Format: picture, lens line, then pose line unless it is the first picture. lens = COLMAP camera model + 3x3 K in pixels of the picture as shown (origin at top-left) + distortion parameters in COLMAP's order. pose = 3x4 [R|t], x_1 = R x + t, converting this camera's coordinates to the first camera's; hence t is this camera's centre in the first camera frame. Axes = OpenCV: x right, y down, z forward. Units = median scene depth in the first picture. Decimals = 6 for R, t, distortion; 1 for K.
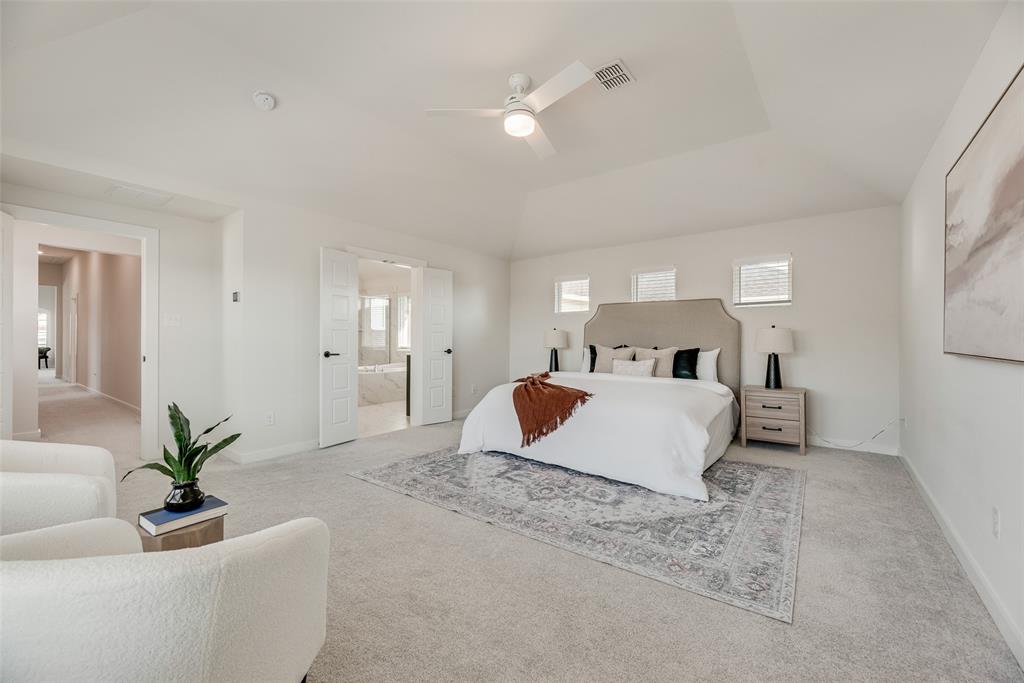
lens RADIAL K [[415.4, 0, 513.9], [0, 415.4, 336.9], [0, 0, 1]] dist [0.003850, -0.000332]
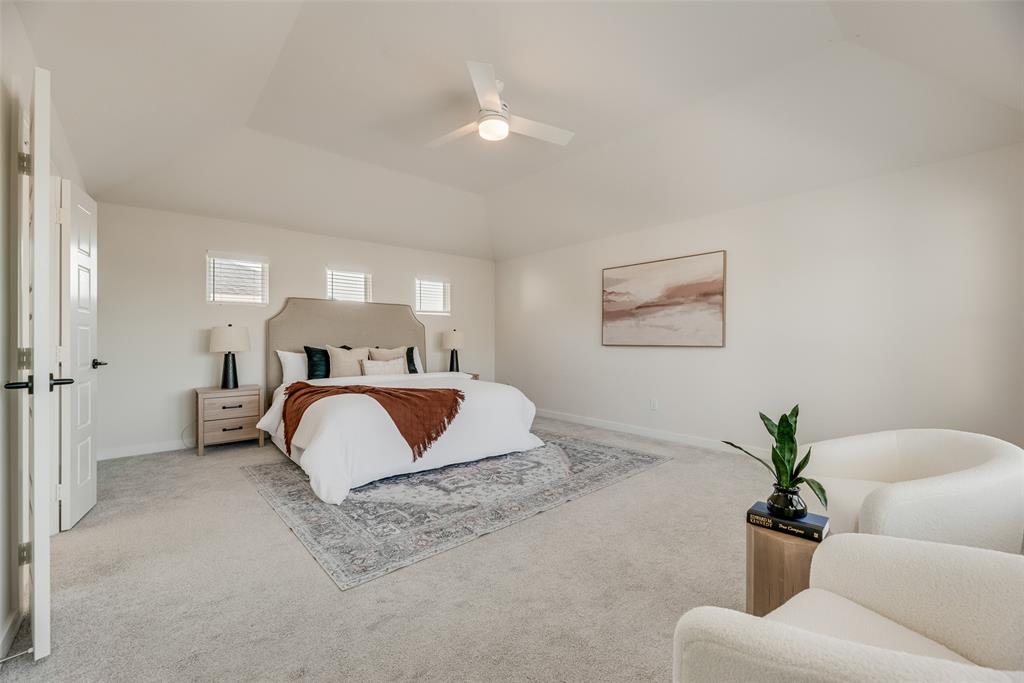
lens RADIAL K [[415.4, 0, 509.3], [0, 415.4, 342.7], [0, 0, 1]] dist [0.003850, -0.000332]
pose [[0.195728, -0.007747, 0.980628, -0.931670], [-0.010073, 0.999900, 0.009910, 0.000839], [-0.980606, -0.011817, 0.195631, 0.723158]]
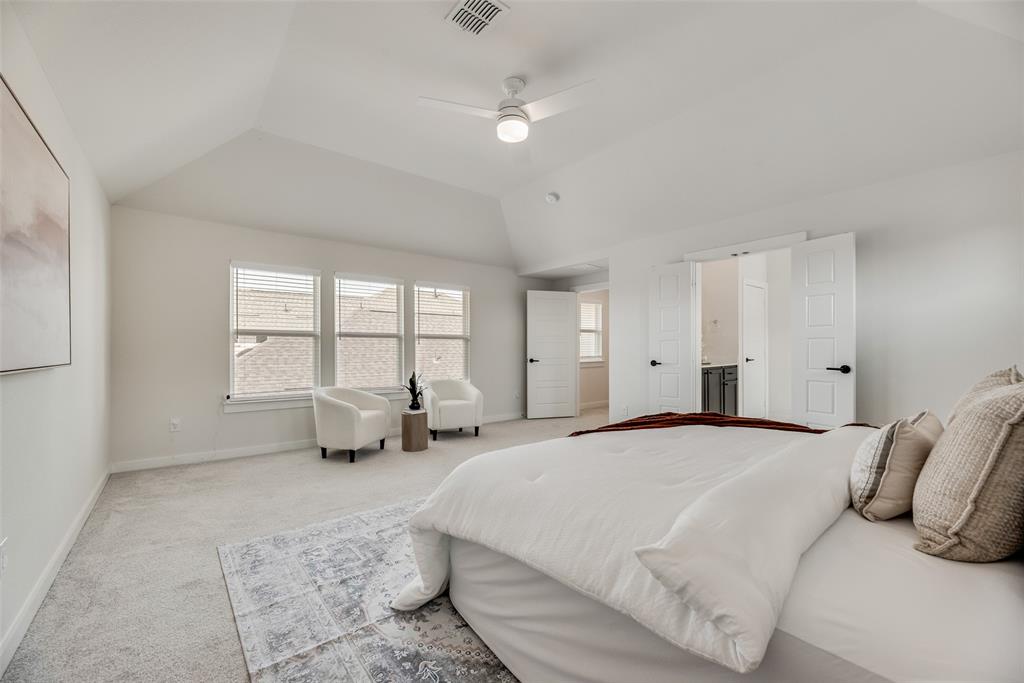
lens RADIAL K [[415.4, 0, 518.5], [0, 415.4, 346.3], [0, 0, 1]] dist [0.003850, -0.000332]
pose [[-0.232422, -0.003081, -0.972610, 0.907135], [0.007164, 0.999962, -0.004880, 0.001197], [0.972589, -0.008102, -0.232391, 1.168164]]
